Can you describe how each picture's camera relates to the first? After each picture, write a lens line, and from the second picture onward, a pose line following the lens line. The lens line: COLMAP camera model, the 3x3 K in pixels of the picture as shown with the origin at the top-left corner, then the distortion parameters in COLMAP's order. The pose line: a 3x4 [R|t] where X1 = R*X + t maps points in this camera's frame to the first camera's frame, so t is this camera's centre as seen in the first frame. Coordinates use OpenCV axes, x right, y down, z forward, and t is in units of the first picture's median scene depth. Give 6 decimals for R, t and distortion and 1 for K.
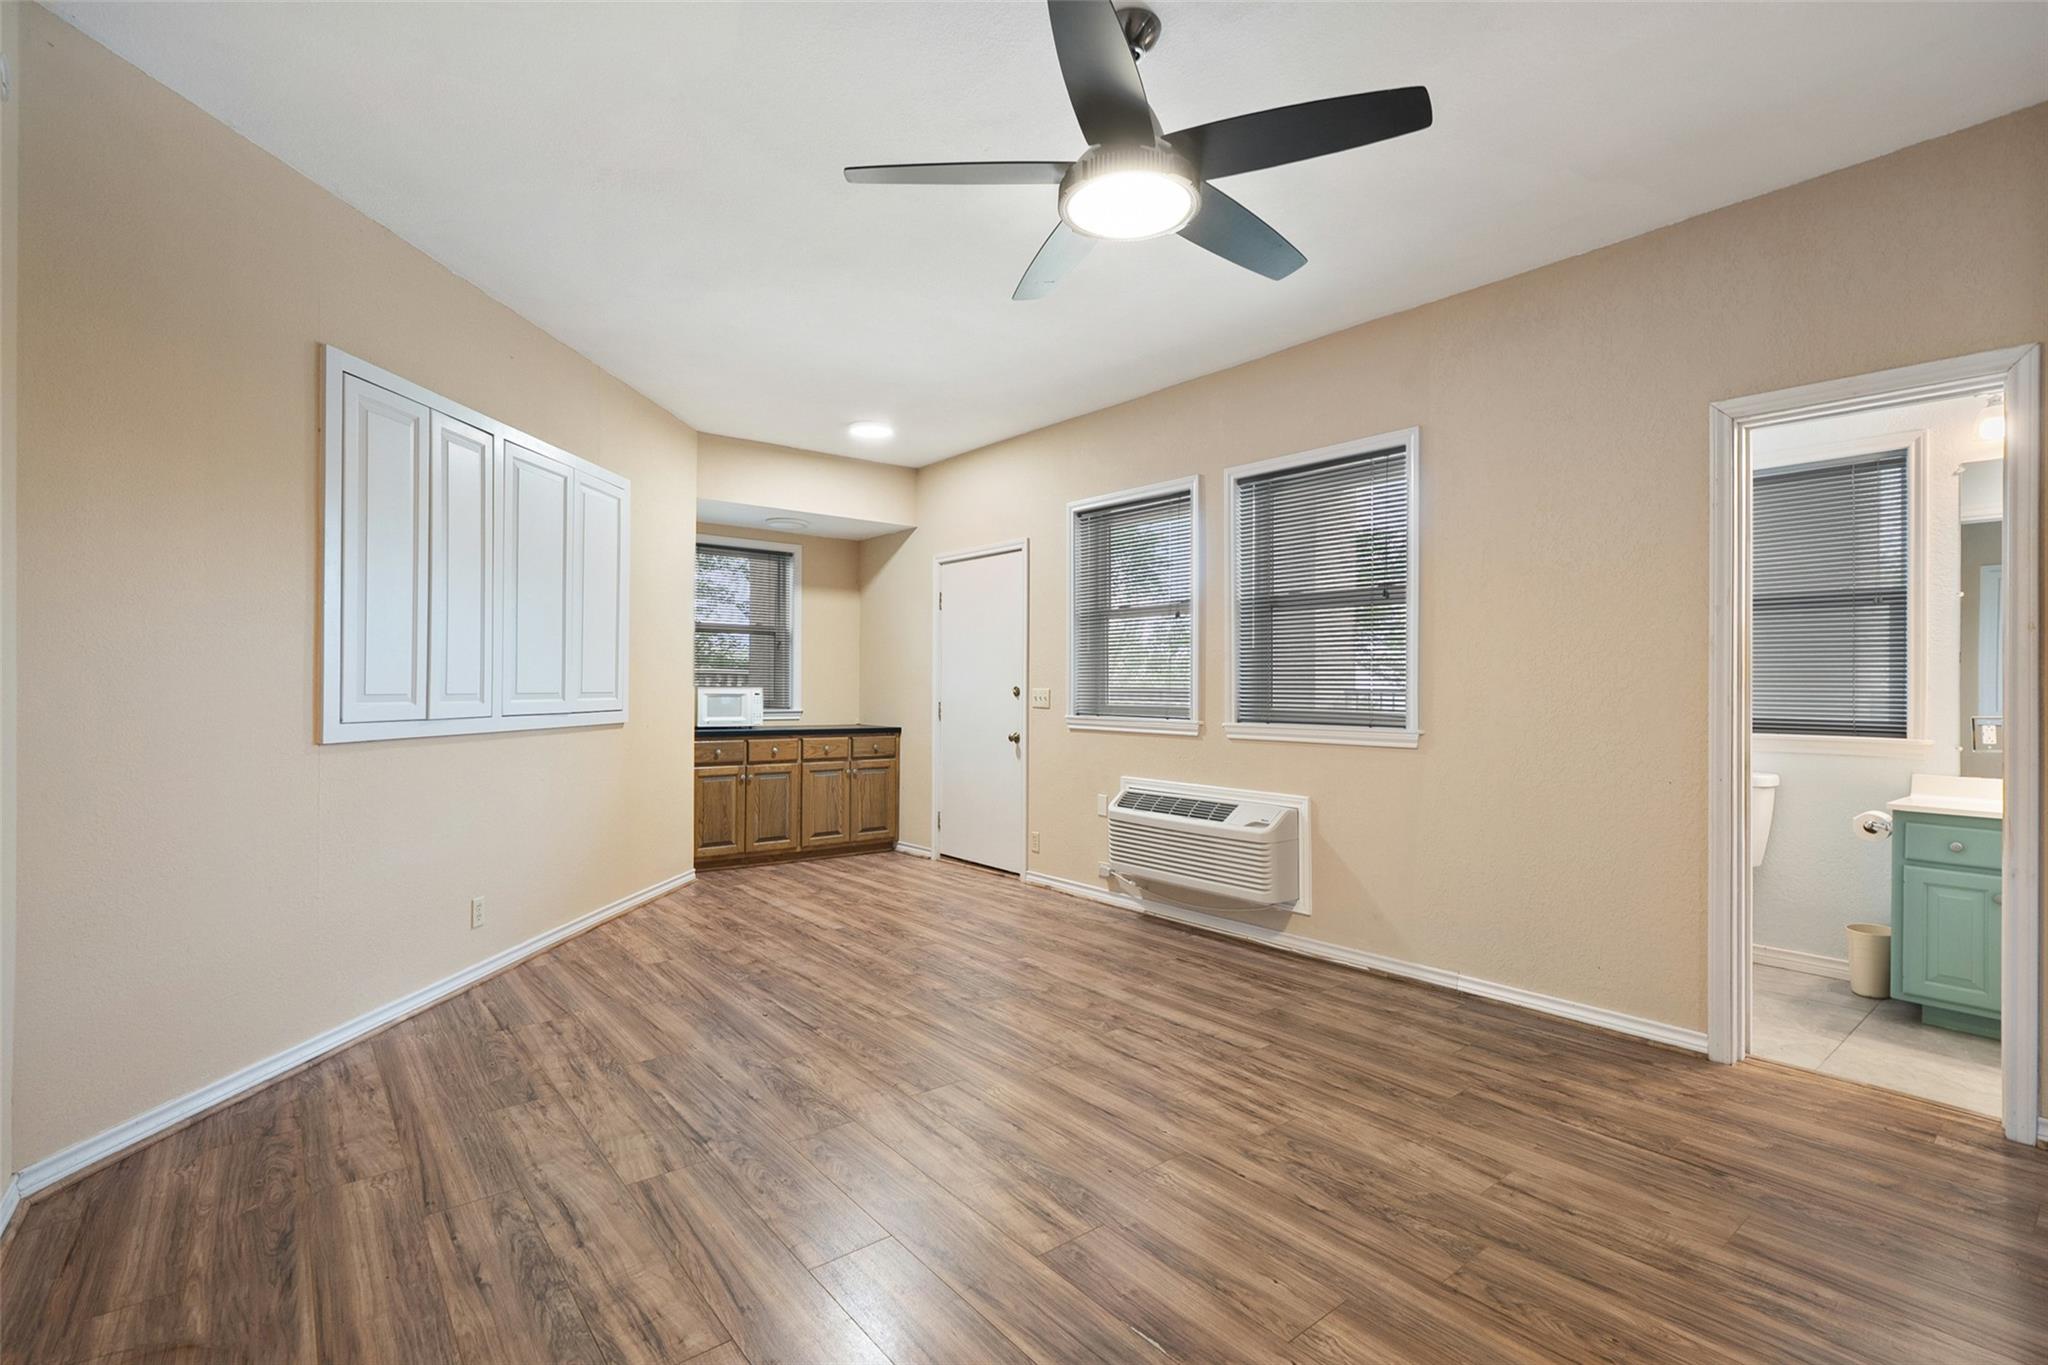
lens RADIAL K [[947.1, 0, 1021.4], [0, 947.1, 687.8], [0, 0, 1]] dist [-0.002959, 0.003344]
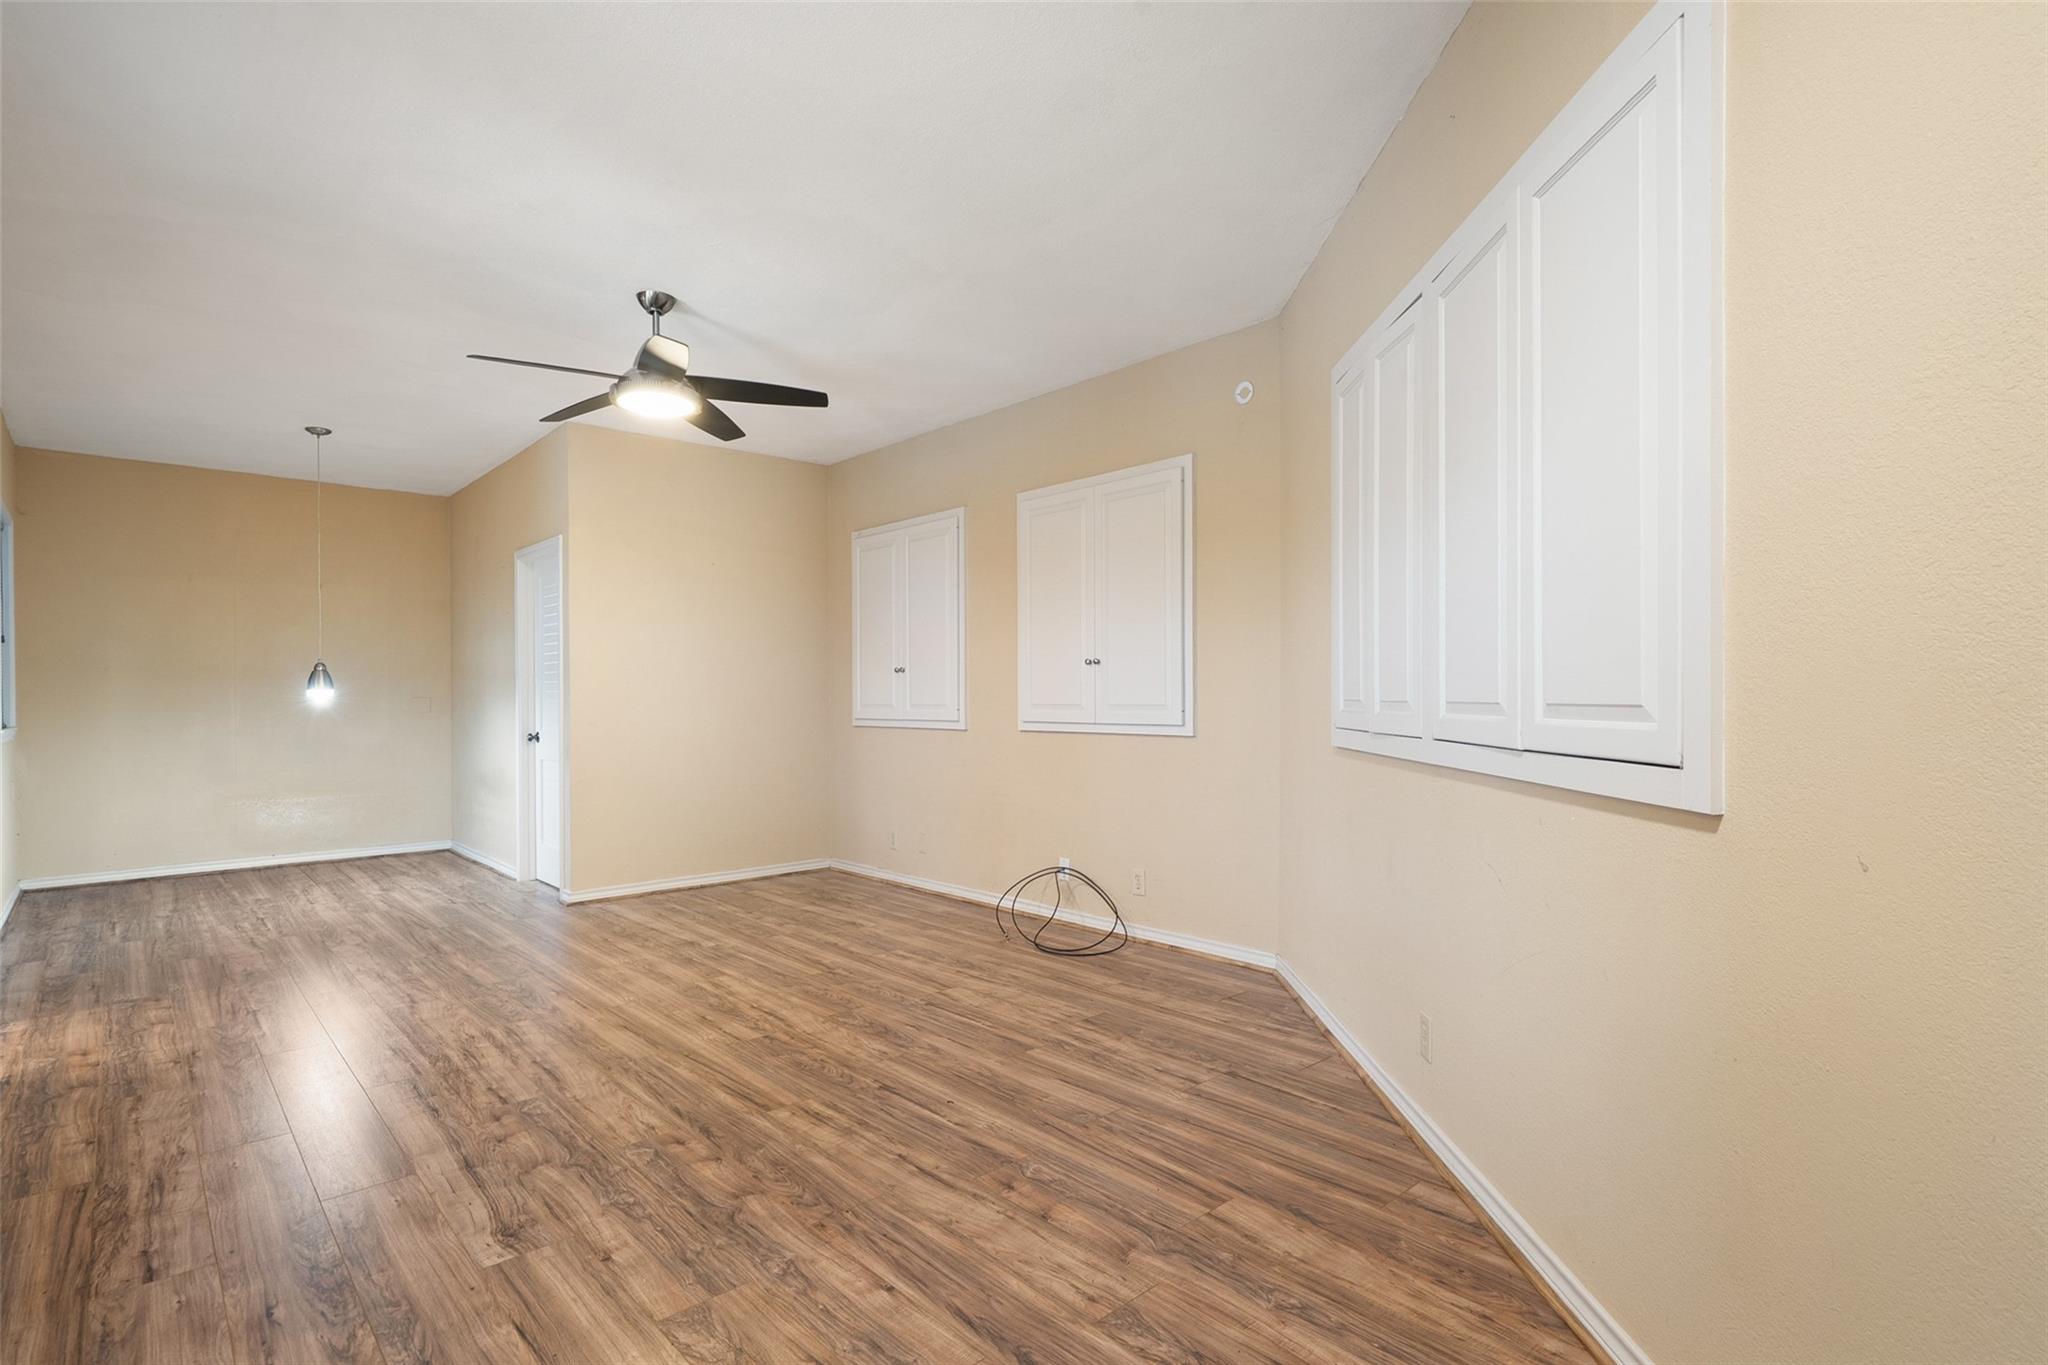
lens RADIAL K [[993.9, 0, 1030.0], [0, 993.9, 690.6], [0, 0, 1]] dist [0.011168, 0.001305]
pose [[-0.997713, 0.002247, -0.067553, -0.310920], [0.002669, 0.999977, -0.006159, 0.003072], [0.067537, -0.006325, -0.997697, 2.039455]]
